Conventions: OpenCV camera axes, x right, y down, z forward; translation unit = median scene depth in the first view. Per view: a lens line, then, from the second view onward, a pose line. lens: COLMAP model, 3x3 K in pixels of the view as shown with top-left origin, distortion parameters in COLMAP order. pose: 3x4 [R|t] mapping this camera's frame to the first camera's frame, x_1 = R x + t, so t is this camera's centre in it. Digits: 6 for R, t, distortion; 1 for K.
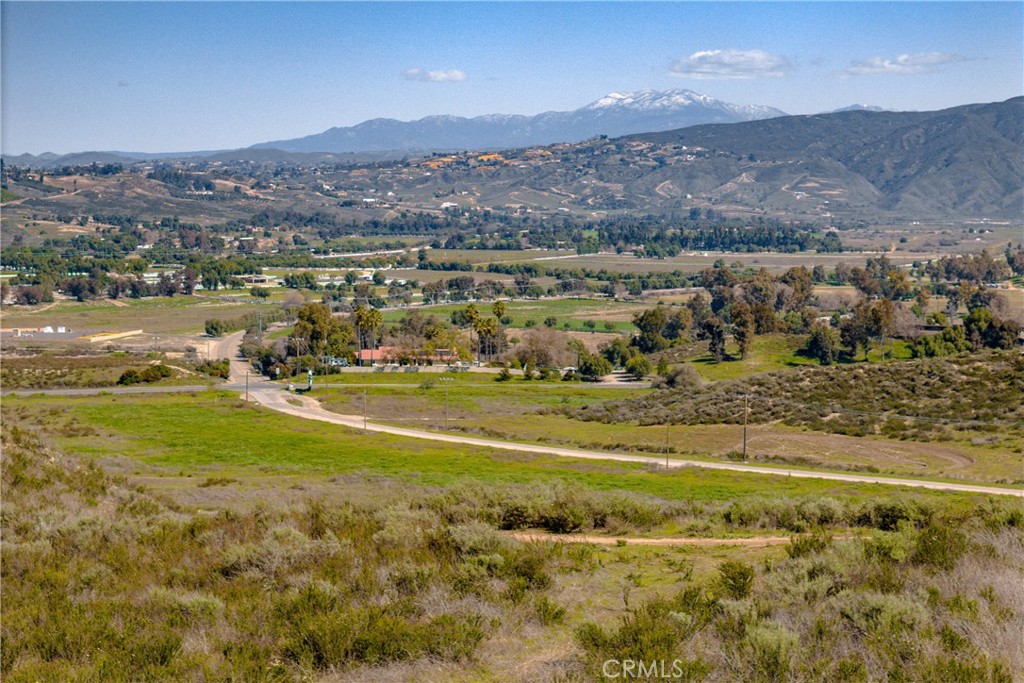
lens RADIAL K [[2054.5, 0, 512.0], [0, 2054.5, 341.5], [0, 0, 1]] dist [-0.141139, 0.082401]
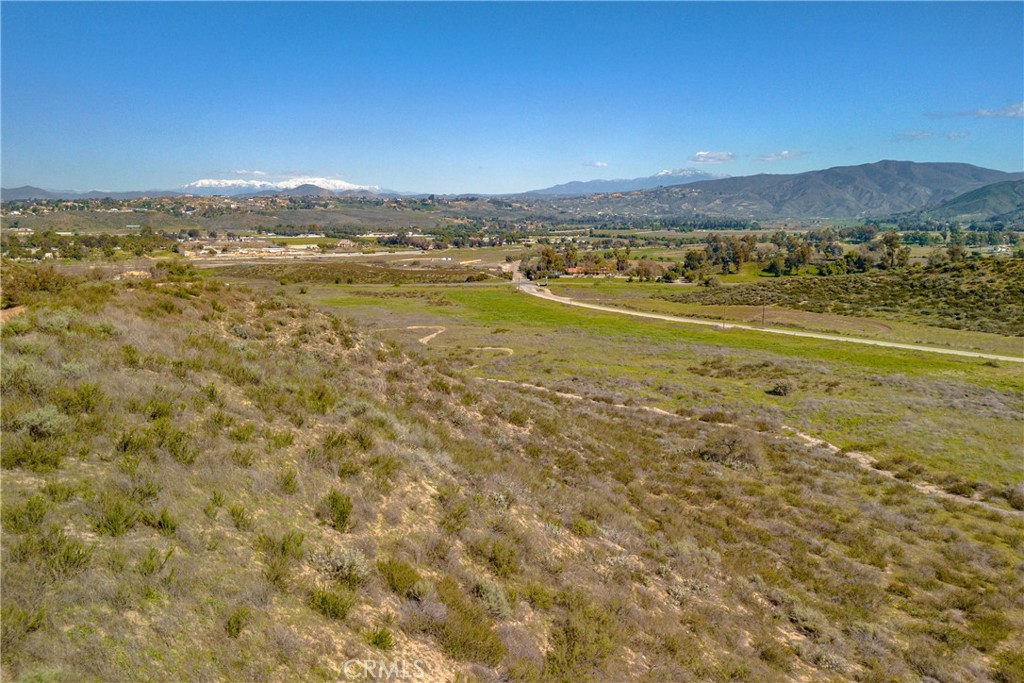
lens RADIAL K [[746.1, 0, 514.7], [0, 746.1, 349.7], [0, 0, 1]] dist [0.109607, -0.135384]
pose [[0.989933, 0.025507, -0.139221, -0.005683], [-0.009722, 0.993558, 0.112905, 0.000380], [0.141204, -0.110415, 0.983804, 0.061292]]
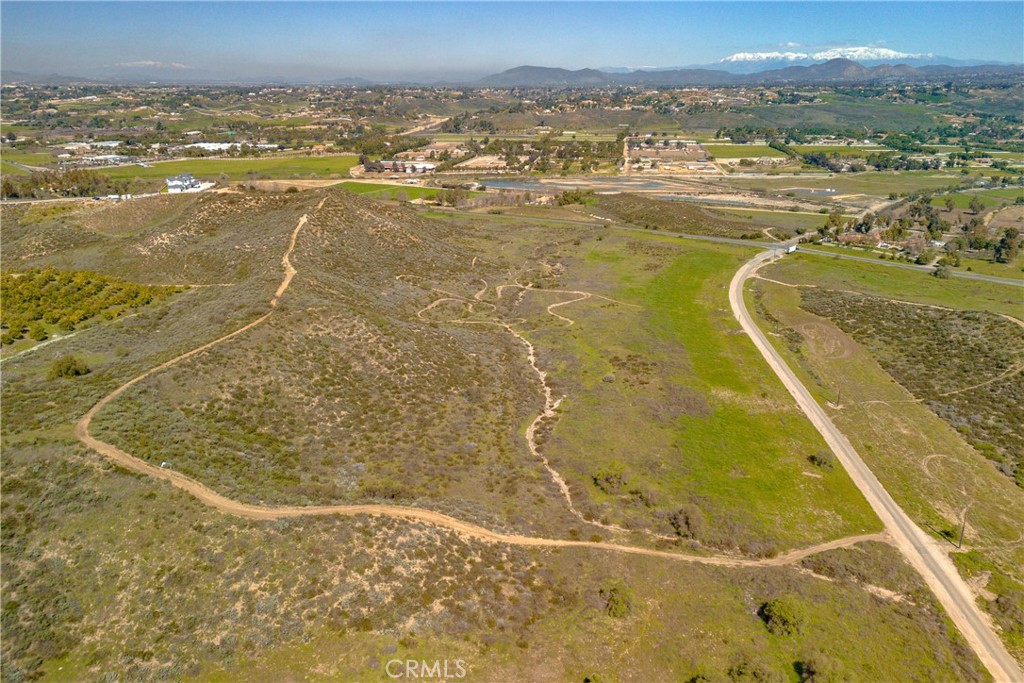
lens RADIAL K [[736.0, 0, 512.0], [0, 736.0, 341.5], [0, 0, 1]] dist [0.061254, -0.058421]
pose [[0.693541, 0.238191, -0.679902, 0.139865], [-0.052339, 0.957926, 0.282203, -0.050071], [0.718514, -0.160134, 0.676827, 0.015372]]
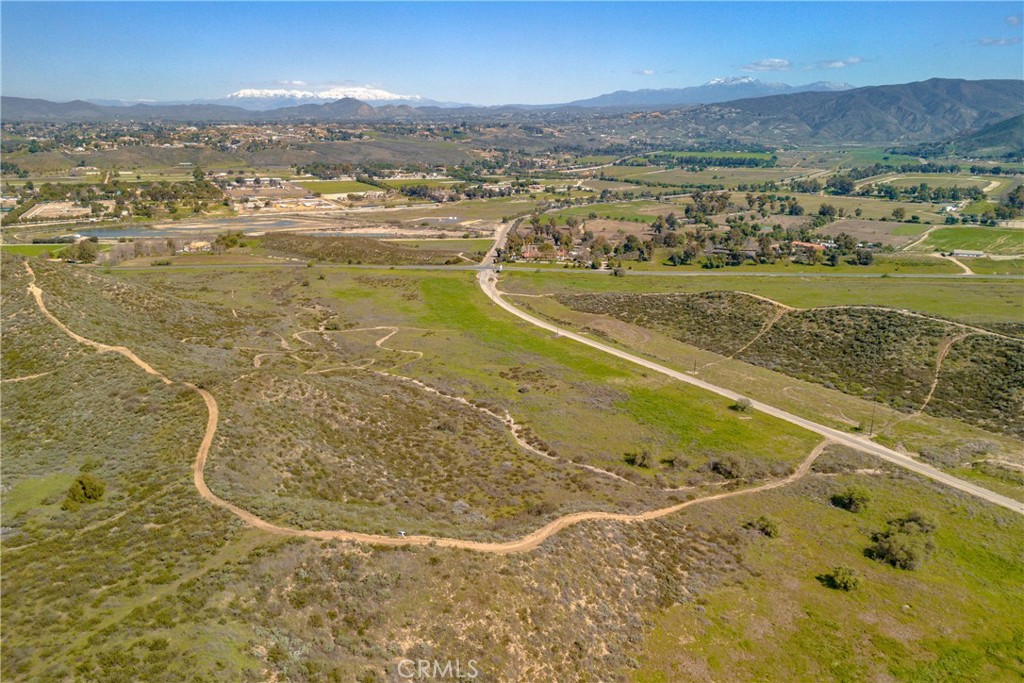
lens RADIAL K [[742.9, 0, 516.1], [0, 742.9, 357.7], [0, 0, 1]] dist [0.091462, -0.091743]
pose [[0.980645, 0.061696, -0.185818, 0.058735], [-0.016761, 0.972024, 0.234282, -0.046685], [0.195074, -0.226634, 0.954245, -0.046488]]
